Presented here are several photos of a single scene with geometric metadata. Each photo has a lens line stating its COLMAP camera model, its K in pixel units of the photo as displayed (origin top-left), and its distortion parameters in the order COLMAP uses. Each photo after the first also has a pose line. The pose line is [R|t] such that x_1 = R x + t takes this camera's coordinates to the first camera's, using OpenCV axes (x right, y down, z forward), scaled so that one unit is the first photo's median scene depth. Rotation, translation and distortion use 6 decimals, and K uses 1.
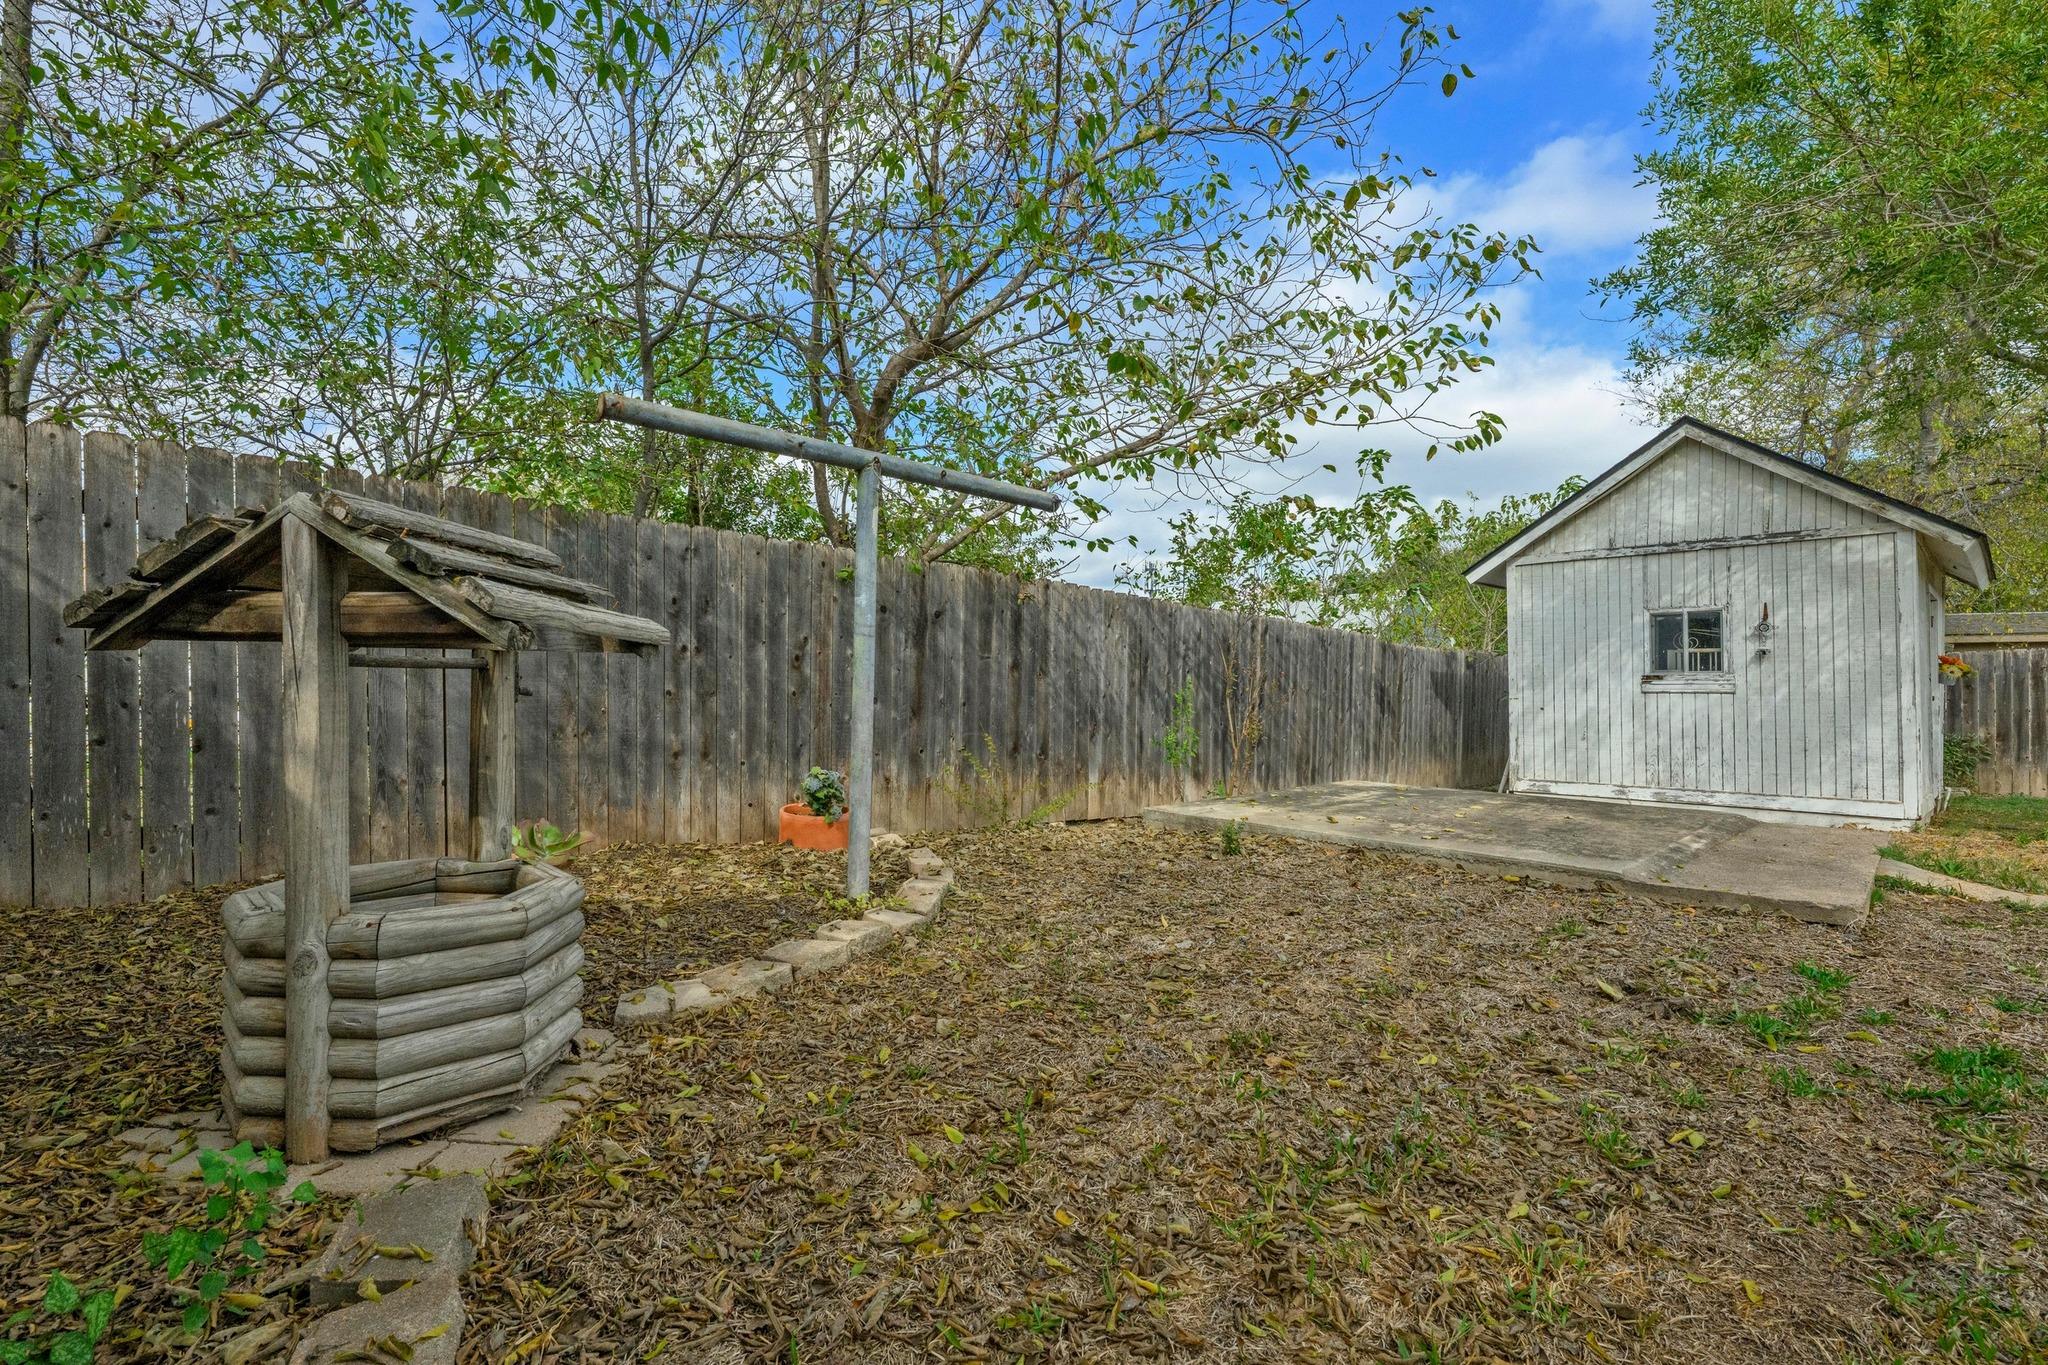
lens RADIAL K [[939.8, 0, 1026.3], [0, 939.8, 686.6], [0, 0, 1]] dist [-0.003534, -0.000551]
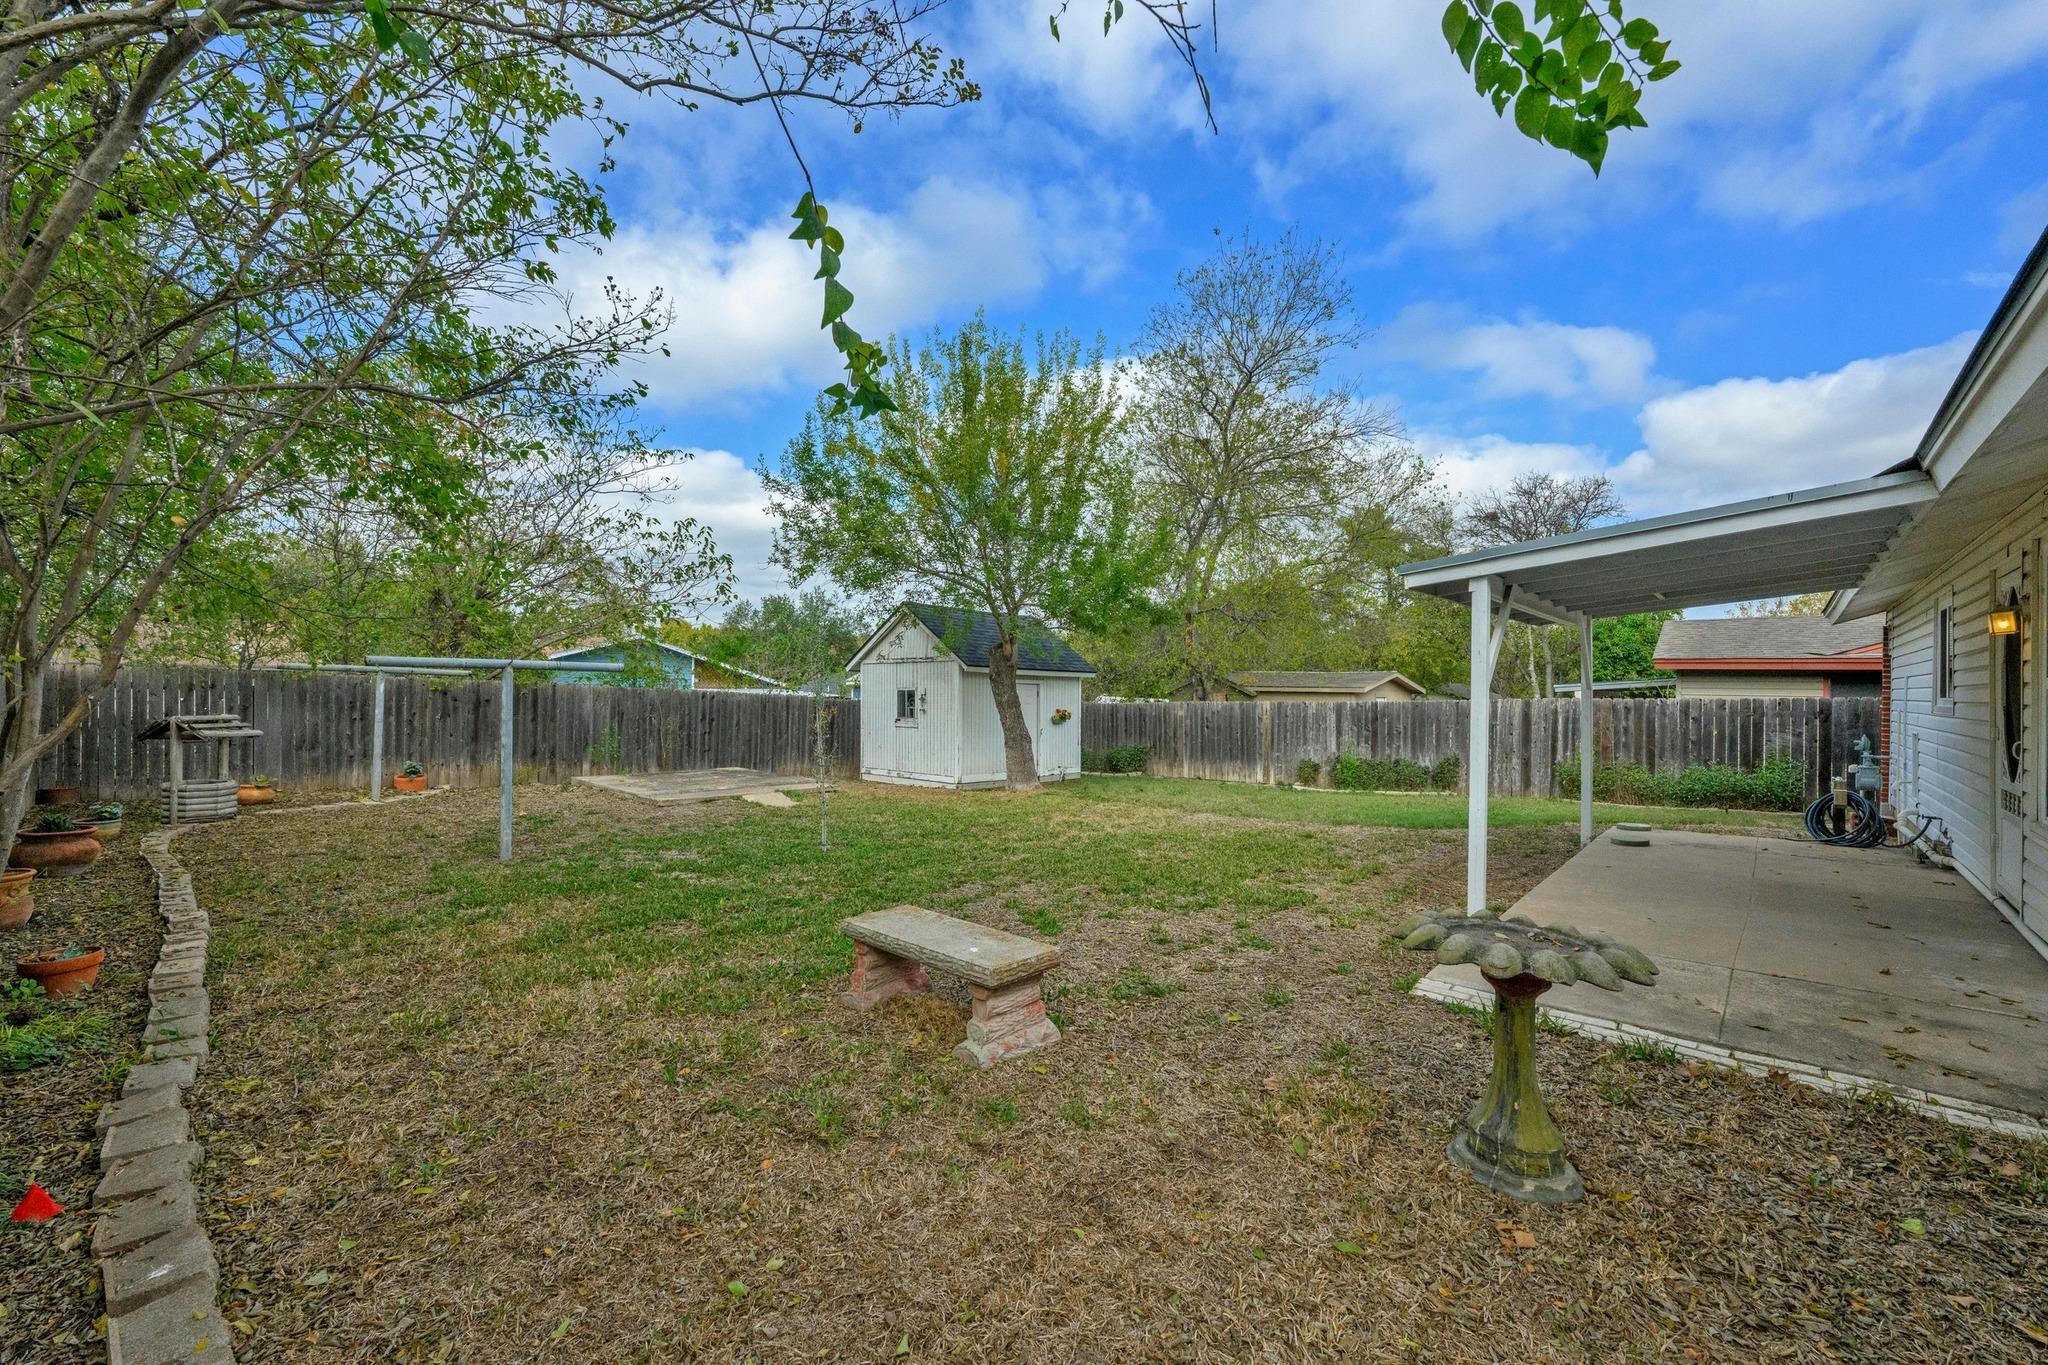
lens RADIAL K [[825.4, 0, 1040.2], [0, 825.4, 691.4], [0, 0, 1]] dist [0.003019, -0.000112]
pose [[0.997711, 0.007939, 0.067158, 1.014833], [-0.008120, 0.999964, 0.002427, -0.097095], [-0.067136, -0.002967, 0.997739, -1.075270]]
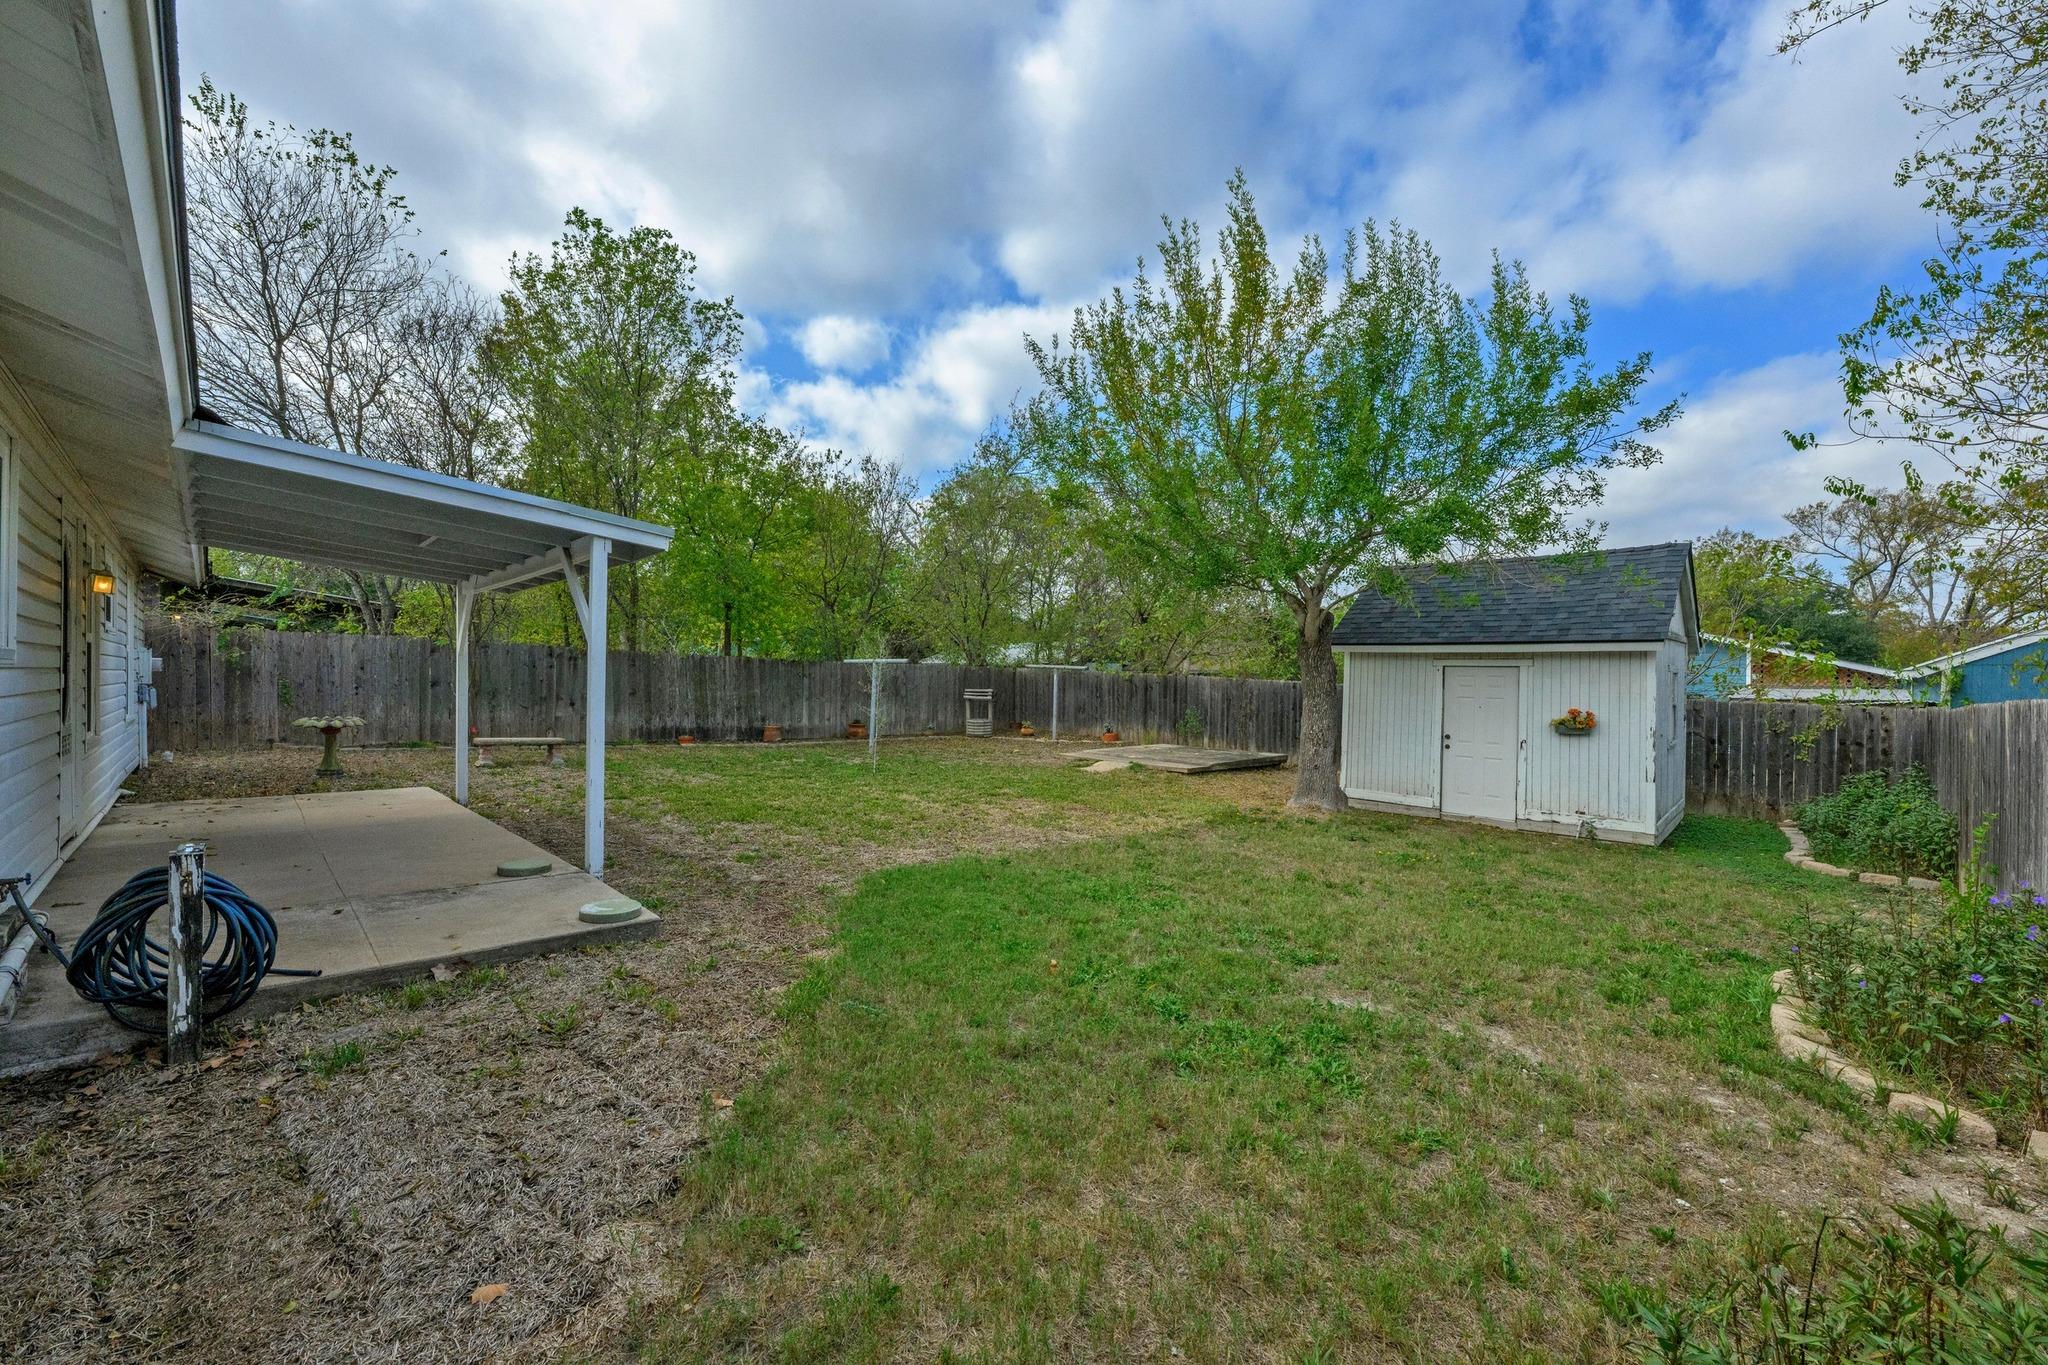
lens RADIAL K [[825.4, 0, 1035.3], [0, 825.4, 683.1], [0, 0, 1]] dist [0.003019, -0.000112]
pose [[-0.008610, 0.004769, -0.999952, 2.699912], [-0.010039, 0.999938, 0.004855, -0.086316], [0.999913, 0.010080, -0.008561, 0.455385]]
